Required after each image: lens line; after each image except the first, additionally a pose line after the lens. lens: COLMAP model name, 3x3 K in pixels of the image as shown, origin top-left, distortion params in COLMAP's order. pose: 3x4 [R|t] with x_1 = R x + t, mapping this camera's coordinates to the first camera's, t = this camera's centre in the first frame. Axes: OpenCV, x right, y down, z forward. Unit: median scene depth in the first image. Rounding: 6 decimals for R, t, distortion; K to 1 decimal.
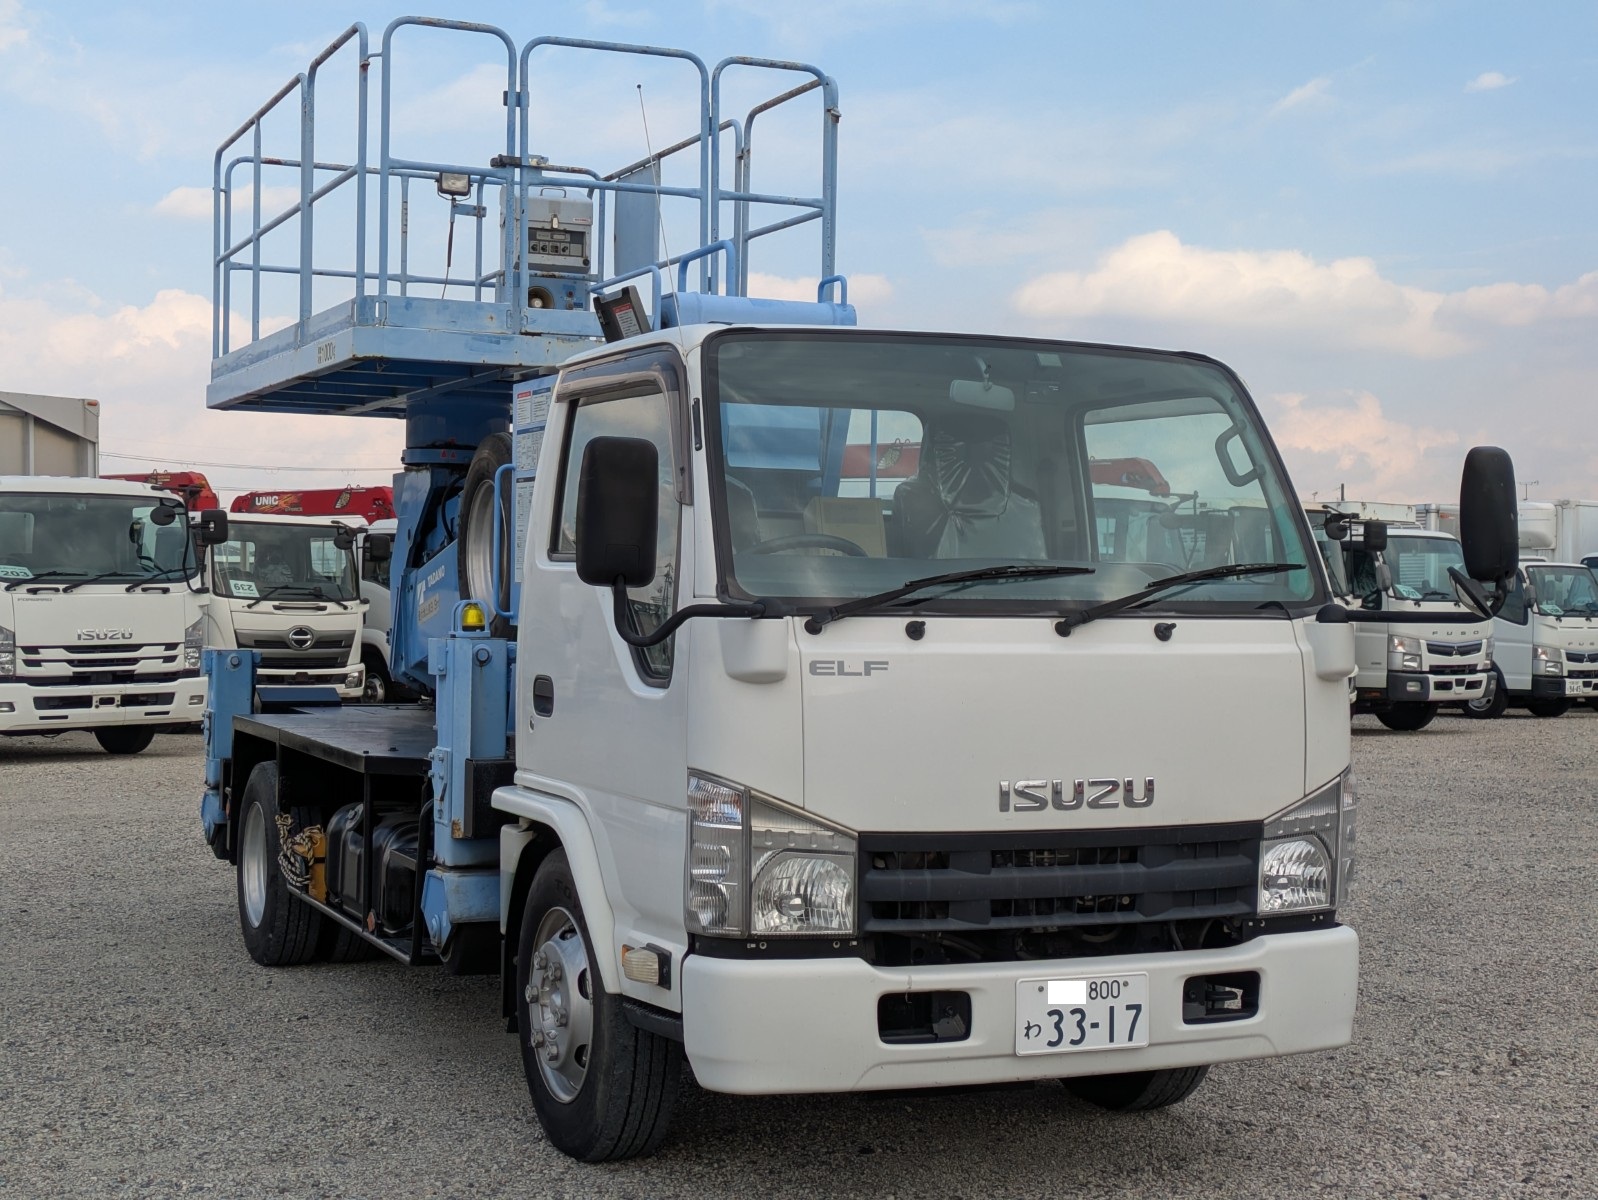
lens RADIAL K [[2359.6, 0, 779.8], [0, 2359.6, 599.0], [0, 0, 1]] dist [0.059685, 0.000000]
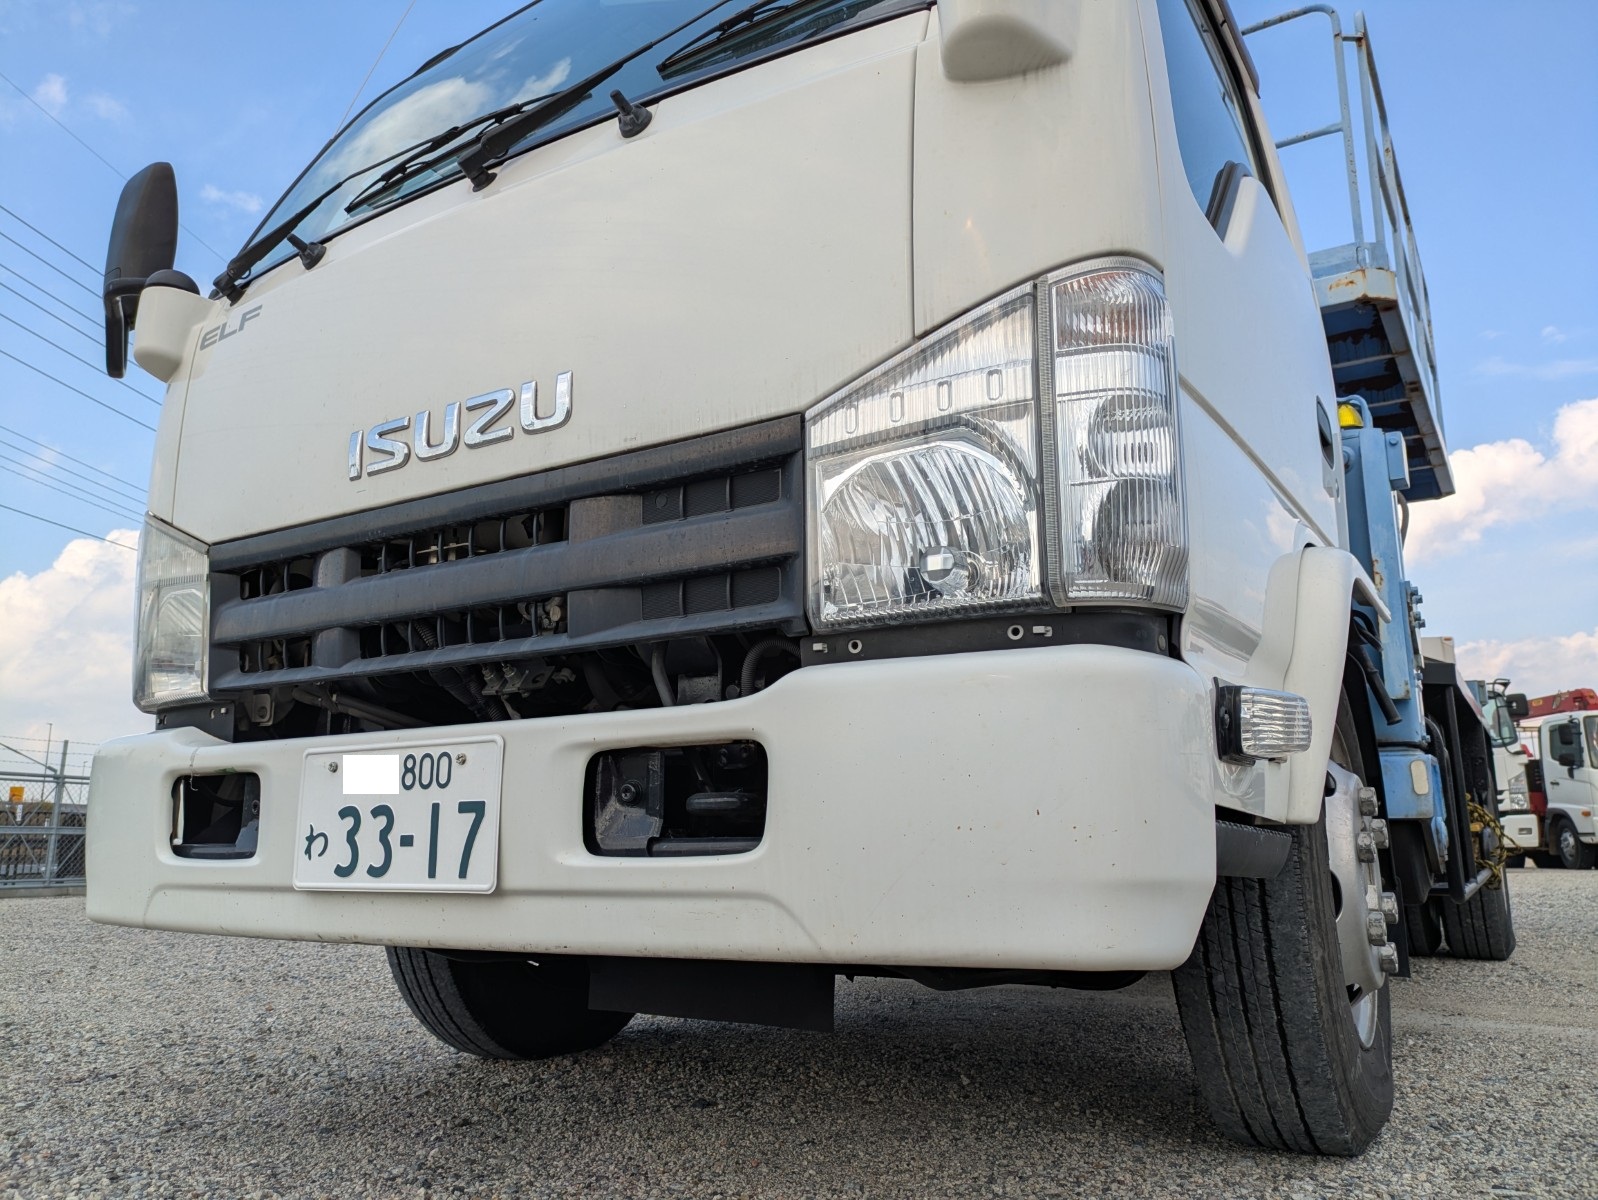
lens RADIAL K [[1185.6, 0, 780.6], [0, 1185.6, 595.0], [0, 0, 1]] dist [0.033279, -0.002515]
pose [[0.568866, -0.179389, -0.802628, 0.387035], [0.016778, 0.978250, -0.206749, 0.179399], [0.822259, 0.104146, 0.559503, 0.900104]]
